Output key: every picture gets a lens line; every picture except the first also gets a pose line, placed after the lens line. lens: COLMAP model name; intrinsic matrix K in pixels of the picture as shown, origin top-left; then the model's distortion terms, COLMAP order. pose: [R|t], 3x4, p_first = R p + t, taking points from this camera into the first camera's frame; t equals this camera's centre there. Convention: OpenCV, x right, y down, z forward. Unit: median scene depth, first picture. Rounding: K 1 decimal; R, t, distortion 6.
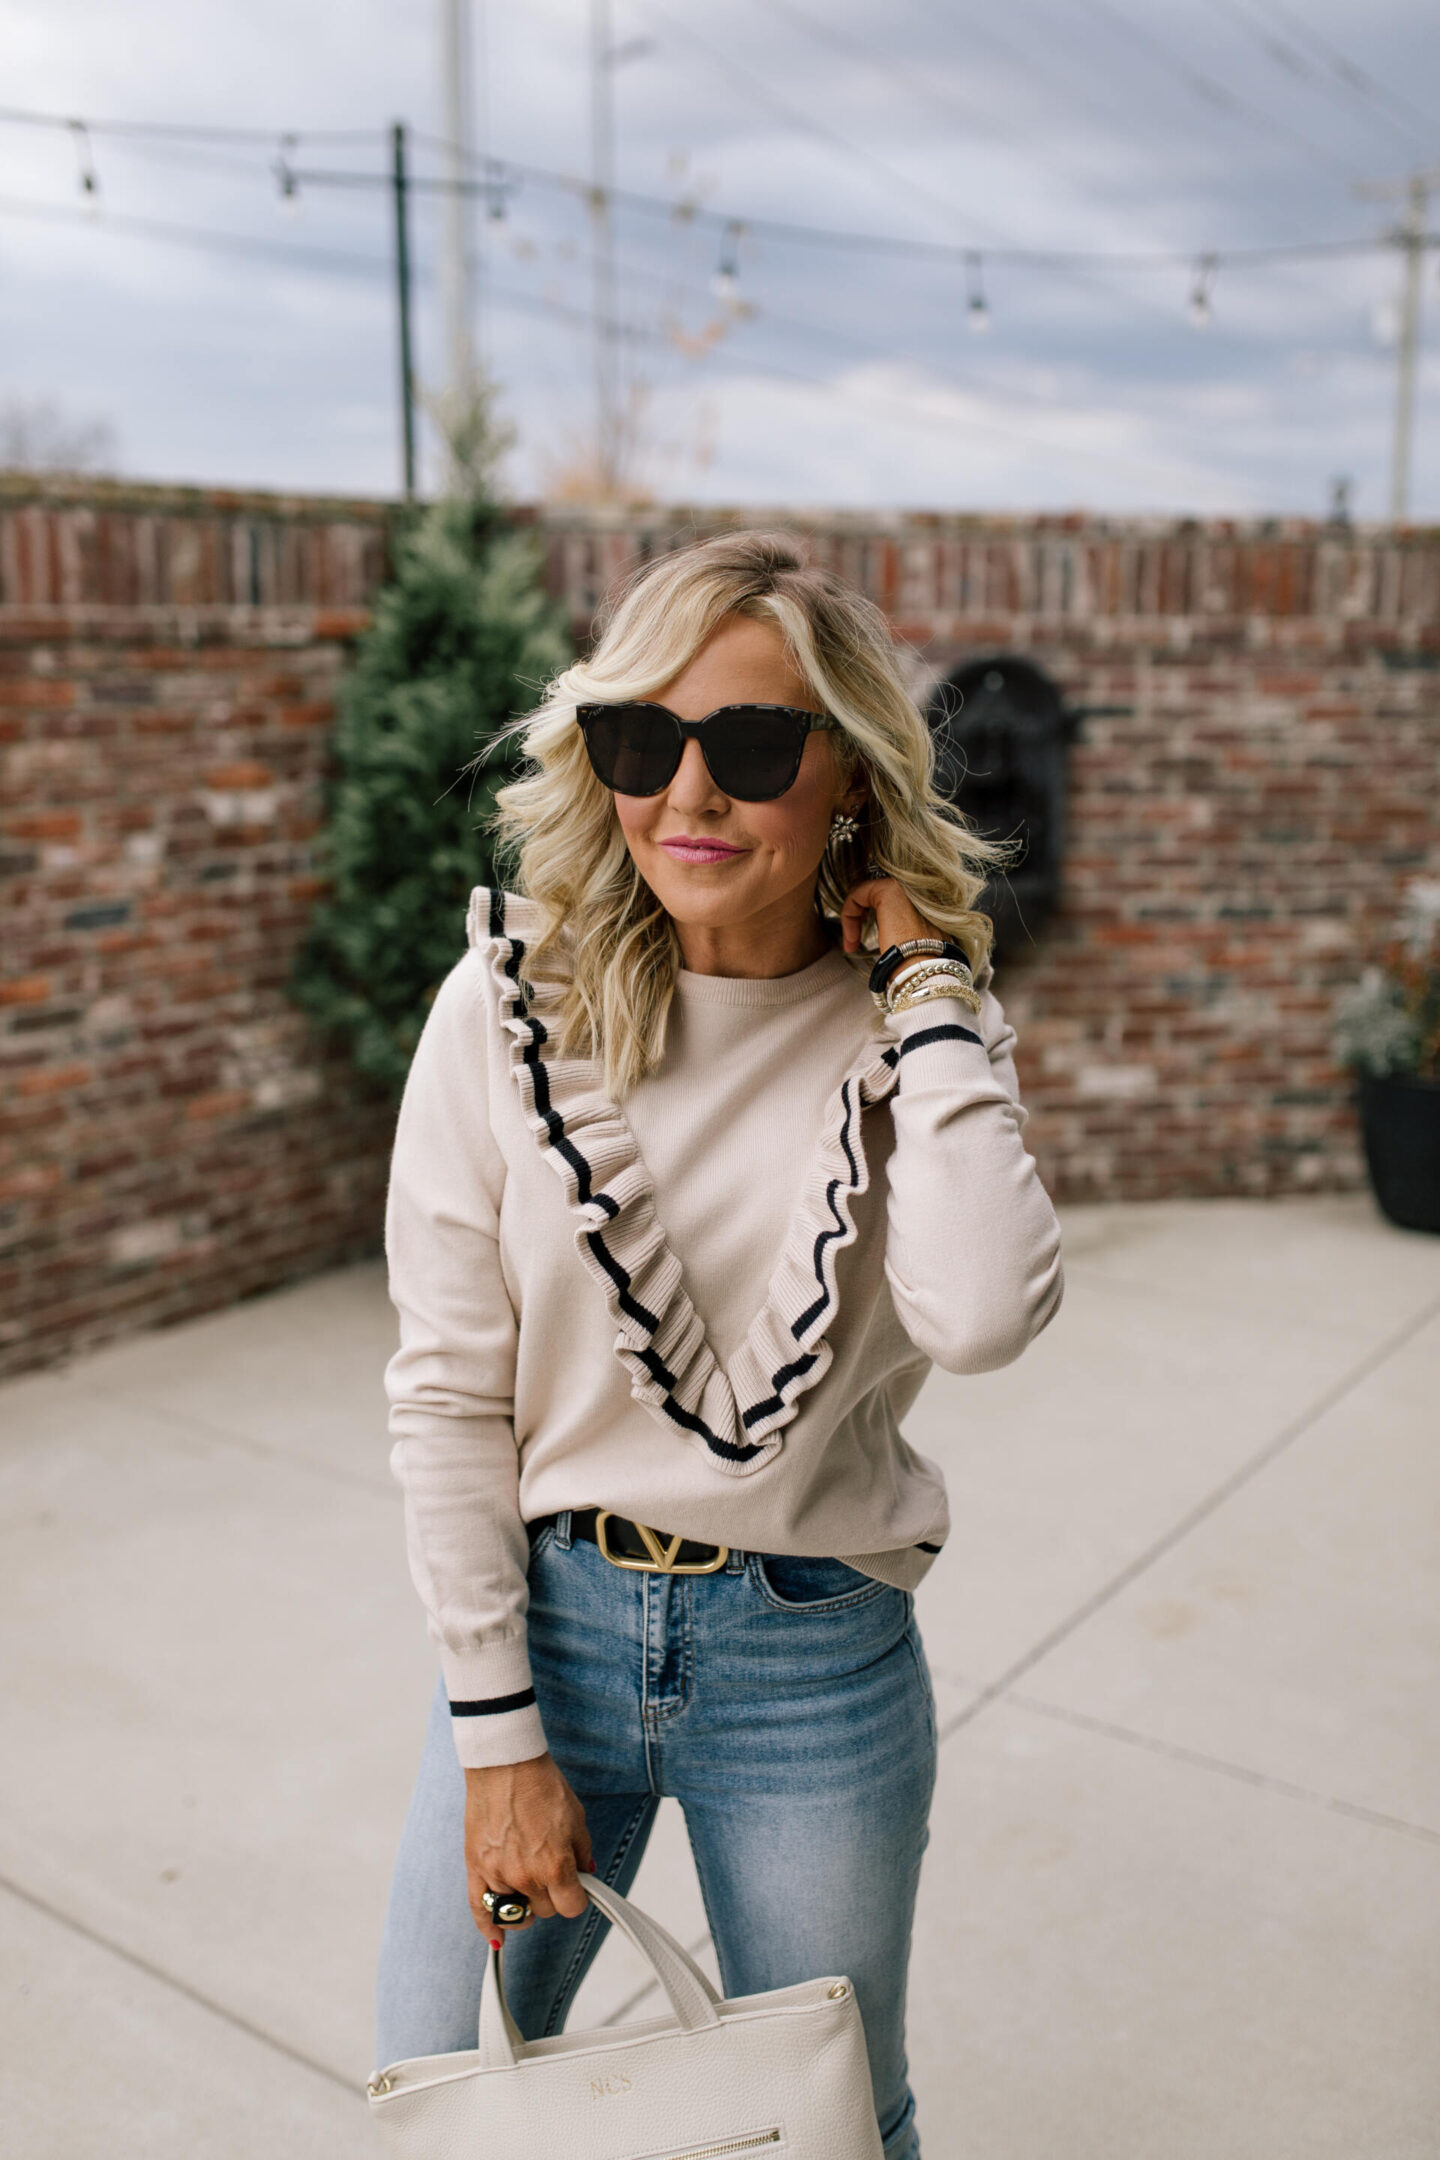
lens RADIAL K [[2081.4, 0, 718.4], [0, 2081.4, 1077.0], [0, 0, 1]] dist [-0.062718, 0.092734]
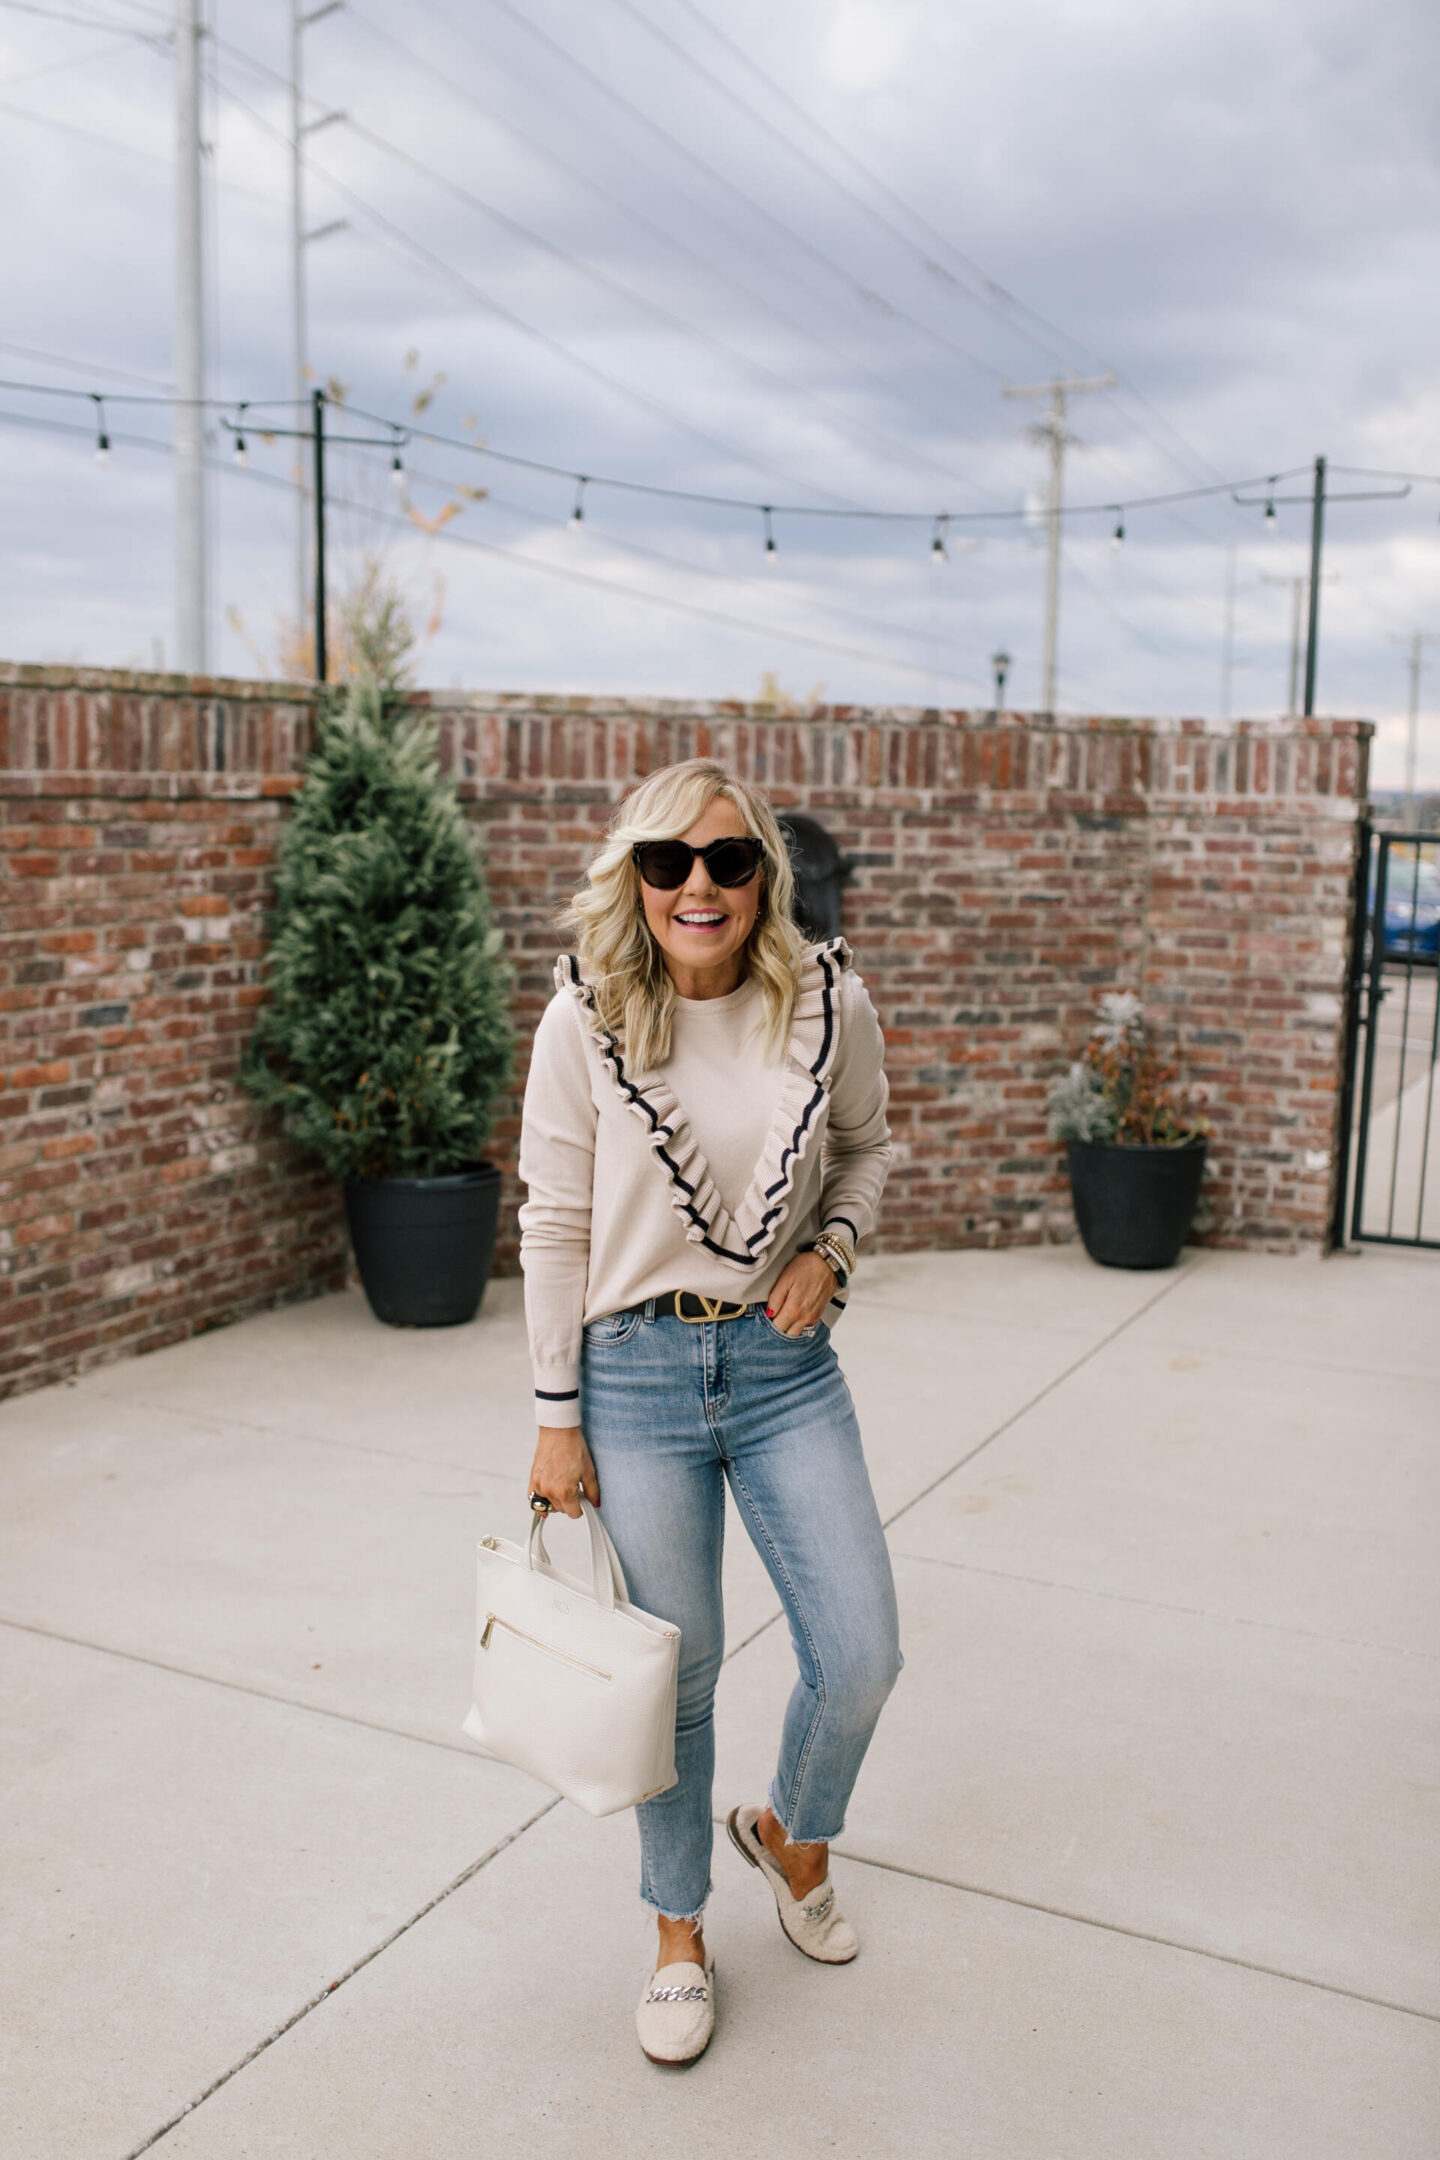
lens RADIAL K [[2081.4, 0, 718.4], [0, 2081.4, 1077.0], [0, 0, 1]] dist [-0.062718, 0.092734]
pose [[0.987756, -0.007464, 0.155829, -0.116359], [0.018610, 0.997360, -0.070190, 0.049300], [-0.154893, 0.072230, 0.985287, -0.257505]]
